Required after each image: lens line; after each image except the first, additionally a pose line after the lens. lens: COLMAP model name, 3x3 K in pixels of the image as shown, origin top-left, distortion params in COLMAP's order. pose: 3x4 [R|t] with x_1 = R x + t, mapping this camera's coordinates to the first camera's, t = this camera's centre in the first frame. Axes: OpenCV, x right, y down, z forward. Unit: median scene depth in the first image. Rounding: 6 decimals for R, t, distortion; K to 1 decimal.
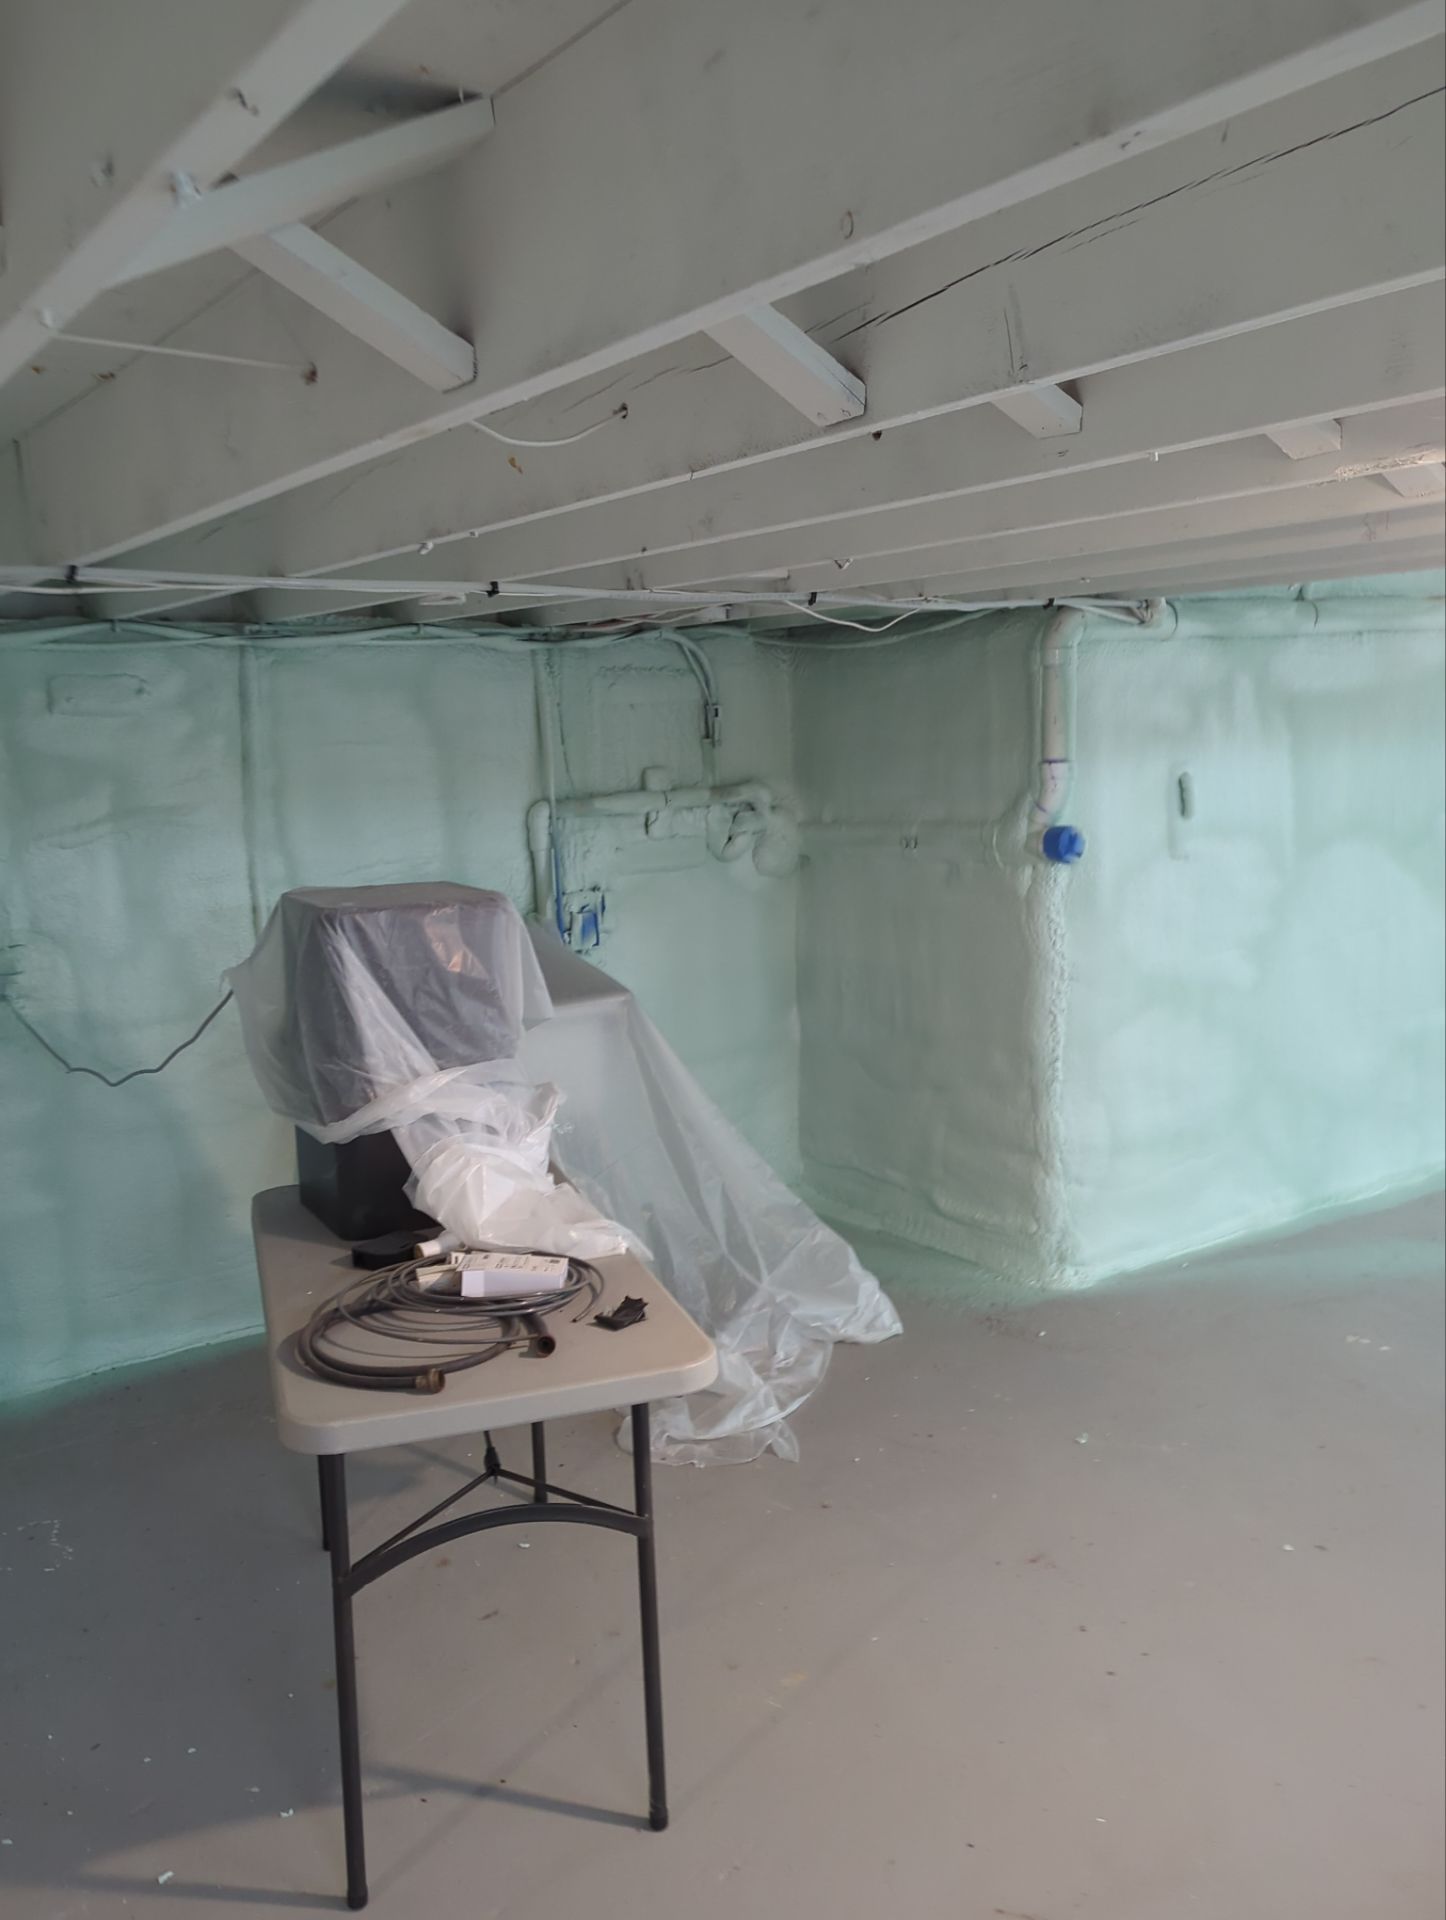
lens RADIAL K [[1565.1, 0, 729.4], [0, 1565.1, 962.8], [0, 0, 1]] dist [0.075181, -0.074096]
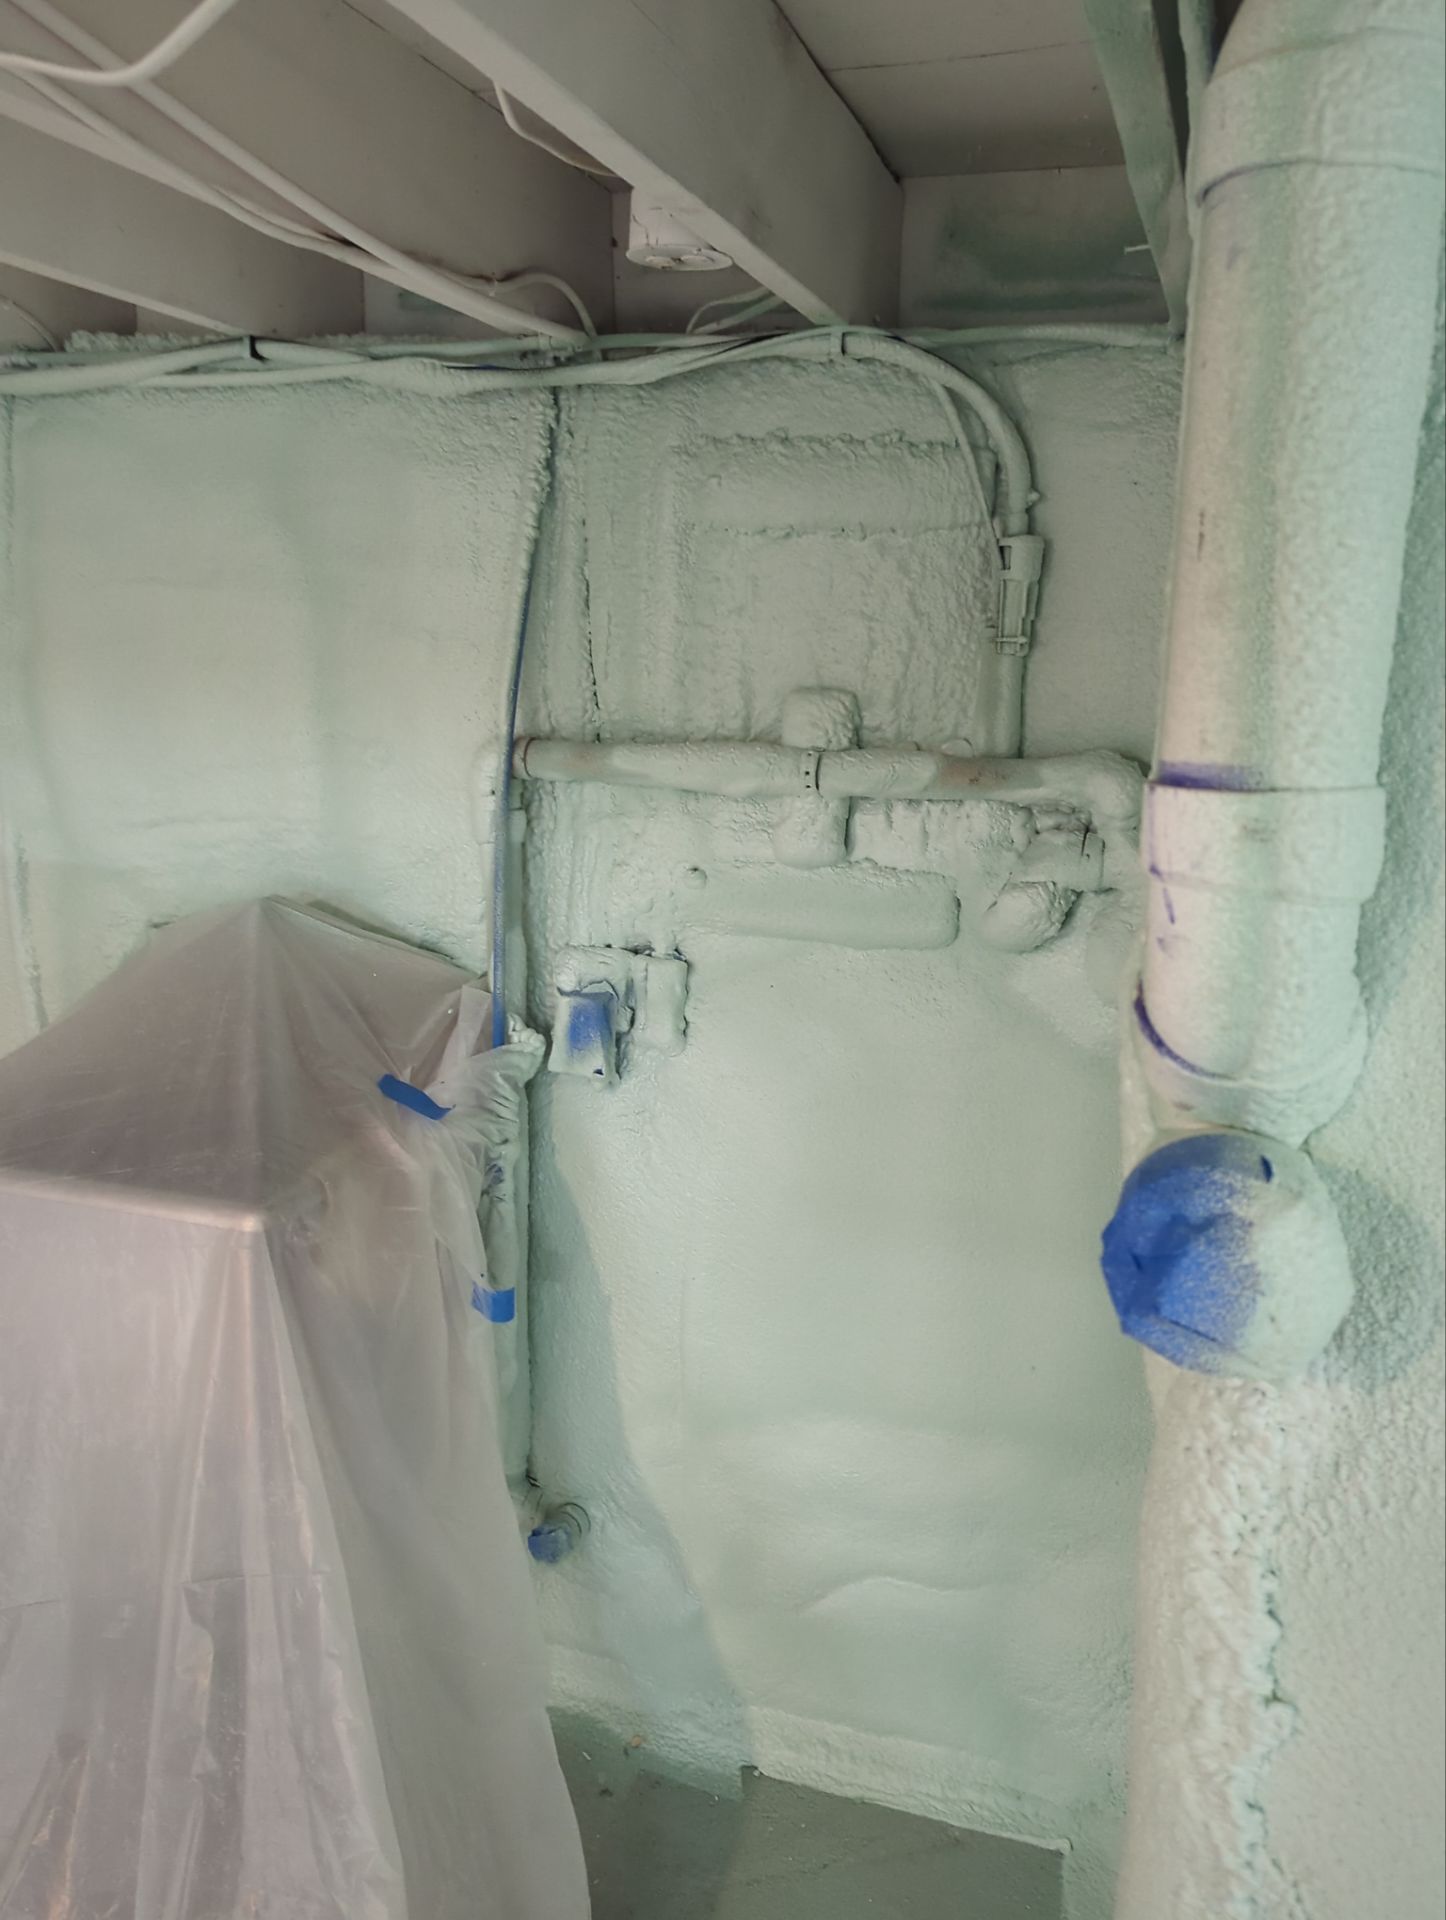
lens RADIAL K [[1565.1, 0, 729.4], [0, 1565.1, 962.8], [0, 0, 1]] dist [0.075181, -0.074096]
pose [[0.573569, 0.215191, -0.790387, 0.302004], [-0.177456, 0.974607, 0.136571, -0.116846], [0.799705, 0.061926, 0.597191, 0.810849]]
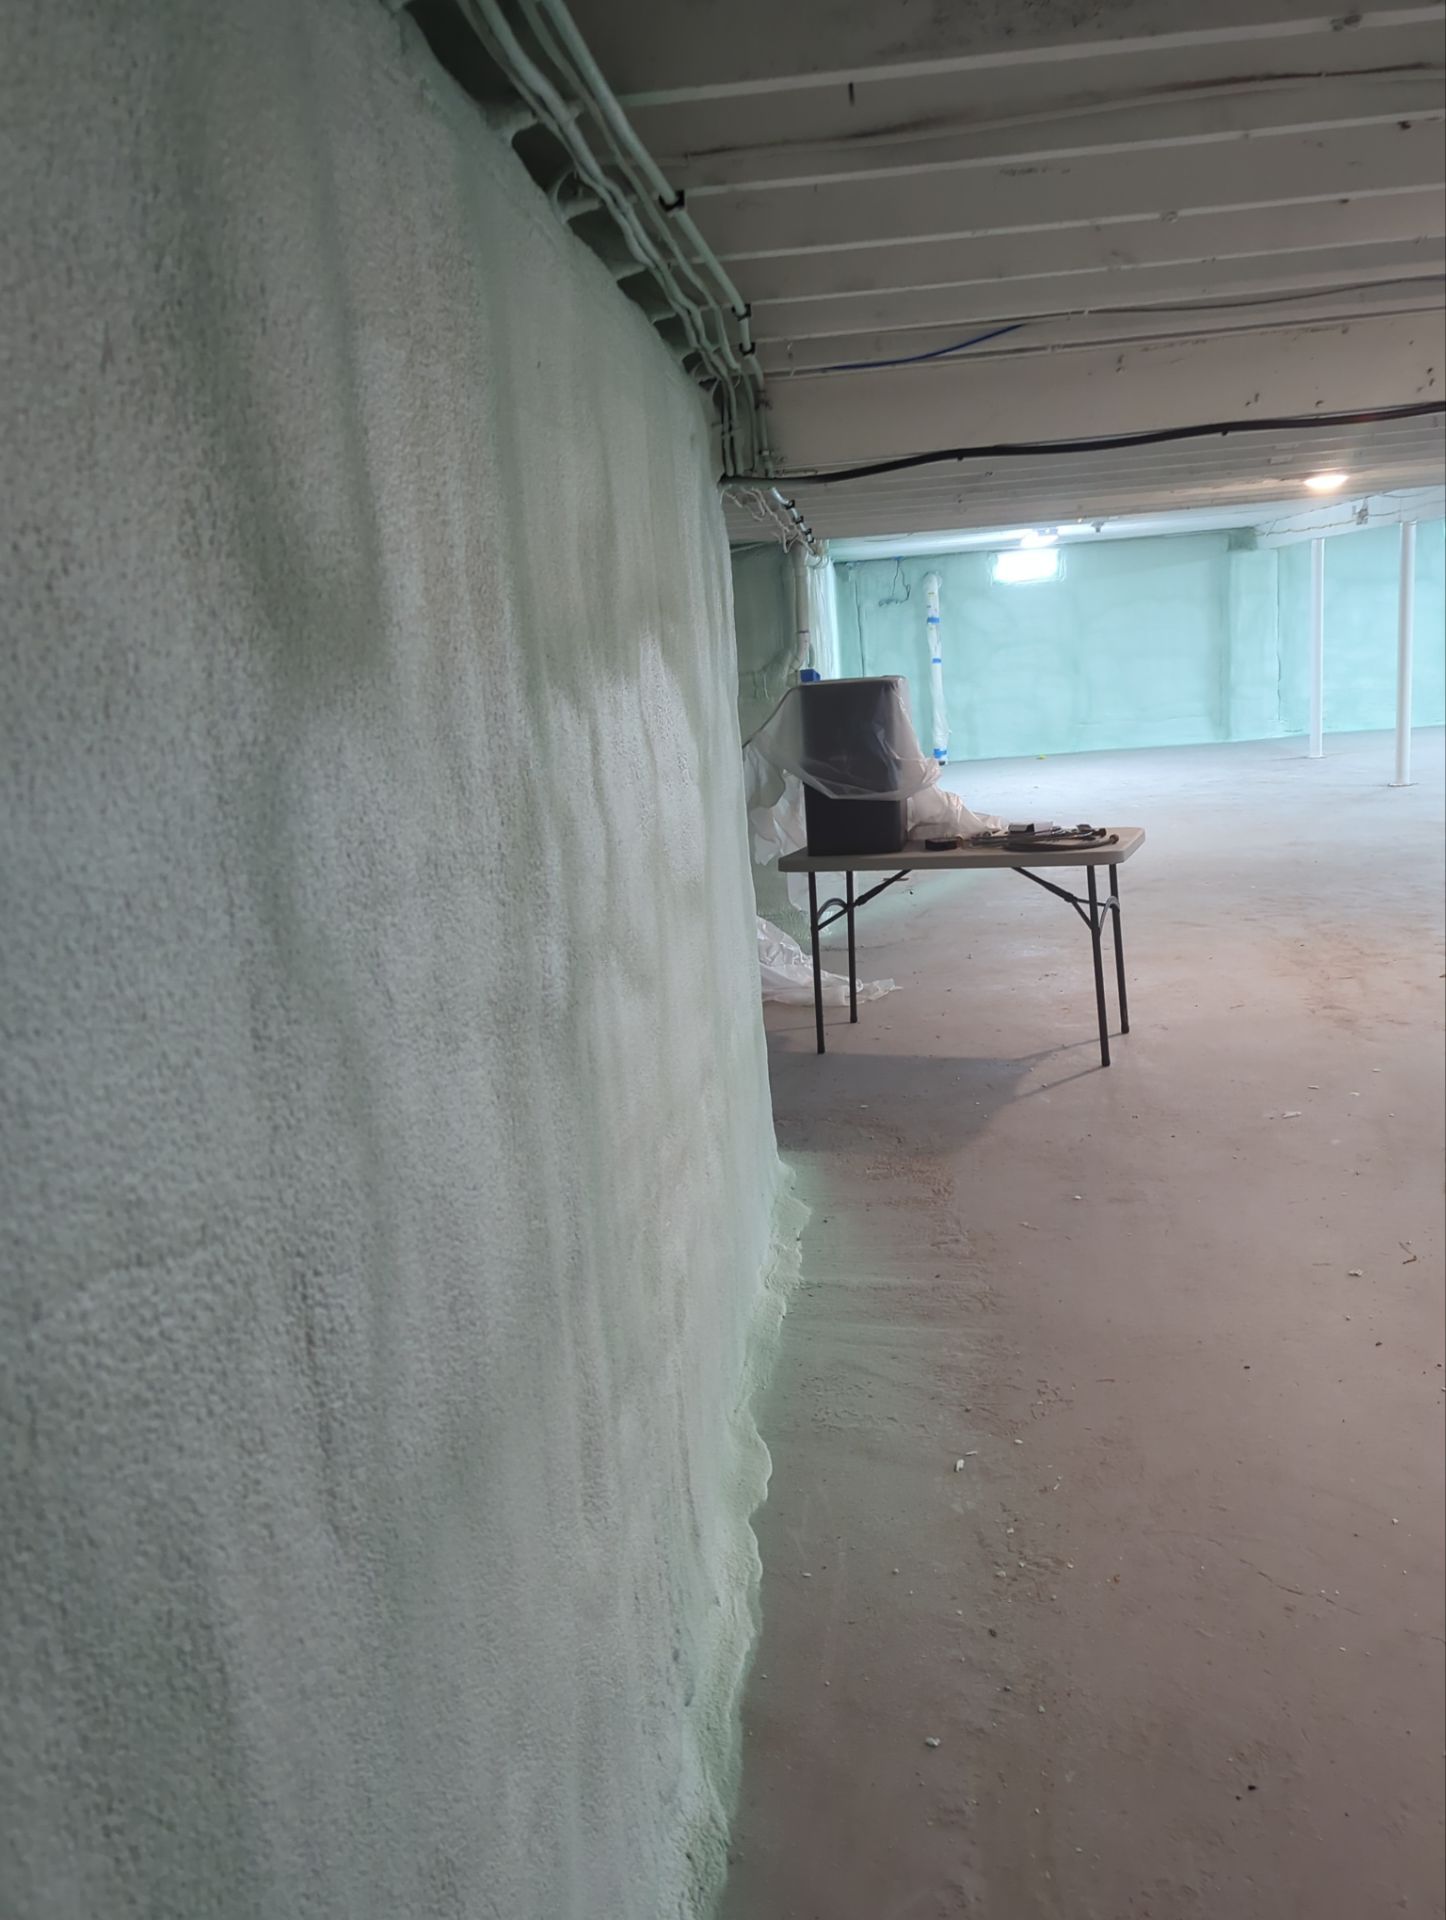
lens RADIAL K [[1565.1, 0, 729.4], [0, 1565.1, 962.8], [0, 0, 1]] dist [0.075181, -0.074096]
pose [[0.659545, -0.173703, 0.731319, -1.136435], [0.161917, 0.982923, 0.087438, 0.065776], [-0.734018, 0.060743, 0.676408, -0.101898]]
